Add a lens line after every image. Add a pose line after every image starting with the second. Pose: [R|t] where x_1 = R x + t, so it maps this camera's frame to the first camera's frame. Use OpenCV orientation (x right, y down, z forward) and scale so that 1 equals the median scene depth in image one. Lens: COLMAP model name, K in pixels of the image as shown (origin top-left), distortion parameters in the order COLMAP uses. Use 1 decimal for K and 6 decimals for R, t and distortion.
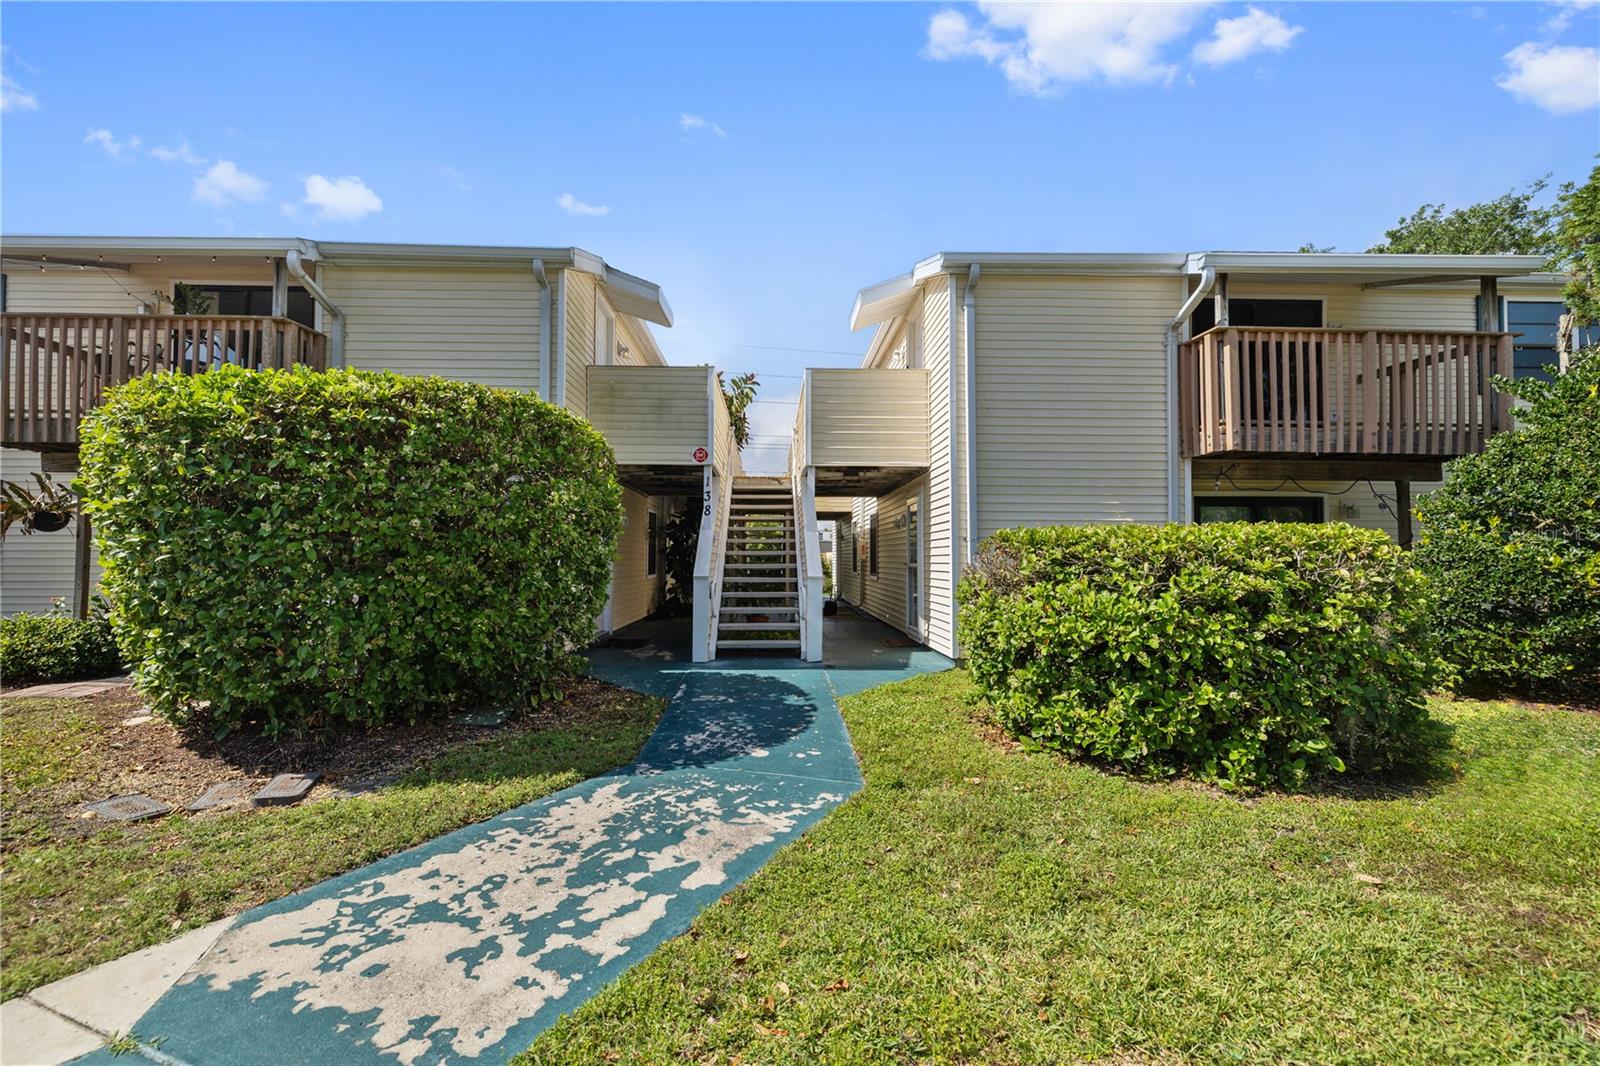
lens RADIAL K [[671.0, 0, 792.5], [0, 671.0, 510.5], [0, 0, 1]] dist [0.001922, 0.000374]
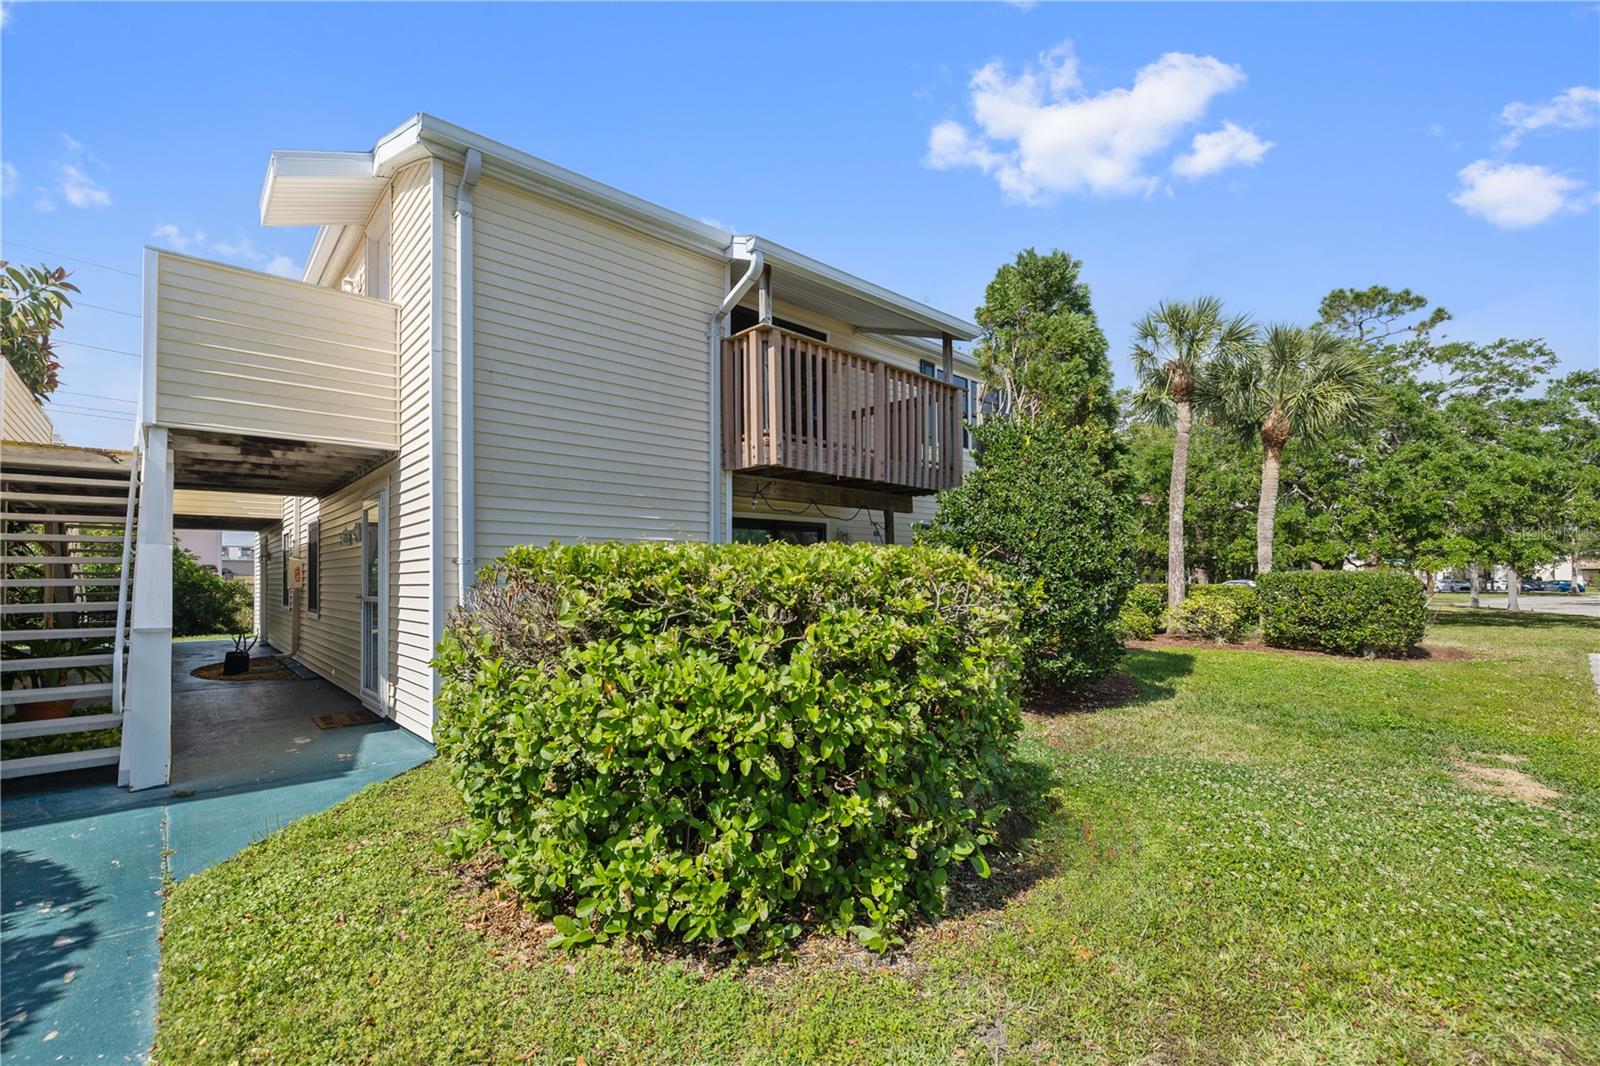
lens RADIAL K [[694.2, 0, 787.2], [0, 694.2, 583.1], [0, 0, 1]] dist [0.000860, 0.000489]
pose [[0.768694, -0.010629, 0.639528, 0.071336], [-0.037539, 0.997389, 0.061698, 0.009847], [-0.638514, -0.071434, 0.766288, 0.265824]]
